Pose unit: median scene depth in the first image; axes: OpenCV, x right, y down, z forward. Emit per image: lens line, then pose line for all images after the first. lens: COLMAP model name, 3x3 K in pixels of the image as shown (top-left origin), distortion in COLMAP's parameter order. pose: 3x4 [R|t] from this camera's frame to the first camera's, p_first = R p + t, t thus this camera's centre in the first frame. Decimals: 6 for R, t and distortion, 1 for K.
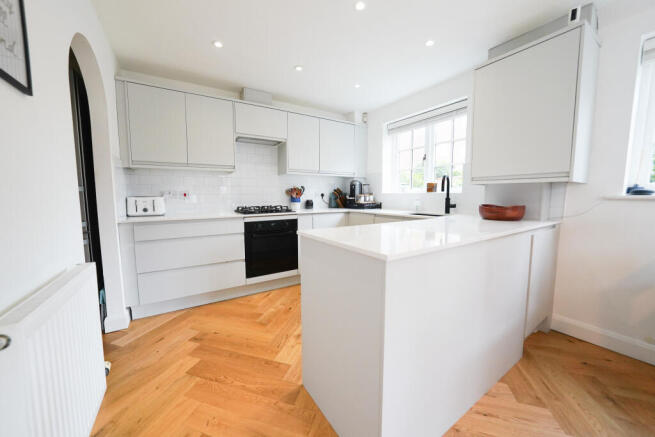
lens RADIAL K [[234.8, 0, 326.7], [0, 234.8, 216.6], [0, 0, 1]] dist [-0.010183, 0.000577]
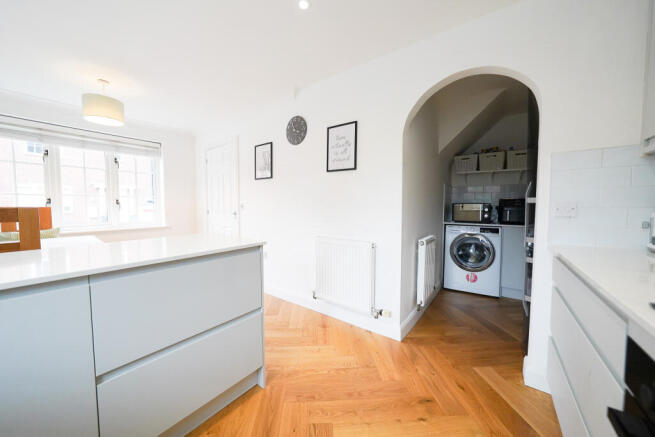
lens RADIAL K [[234.8, 0, 326.7], [0, 234.8, 216.6], [0, 0, 1]] dist [-0.010183, 0.000577]
pose [[-0.940490, 0.020819, -0.339182, -0.012984], [-0.028322, 0.989847, 0.139289, -0.115578], [0.338638, 0.140607, -0.930352, 1.151683]]
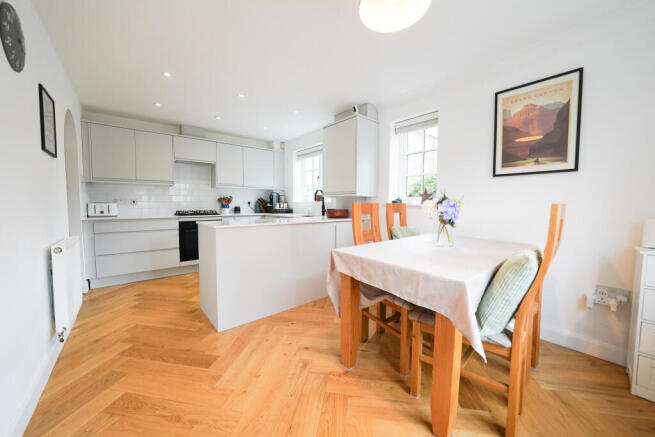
lens RADIAL K [[234.8, 0, 326.7], [0, 234.8, 216.6], [0, 0, 1]] dist [-0.010183, 0.000577]
pose [[0.990856, 0.000297, 0.134925, 0.323974], [0.004412, 0.999391, -0.034605, 0.045431], [-0.134853, 0.034884, 0.990251, -0.493524]]
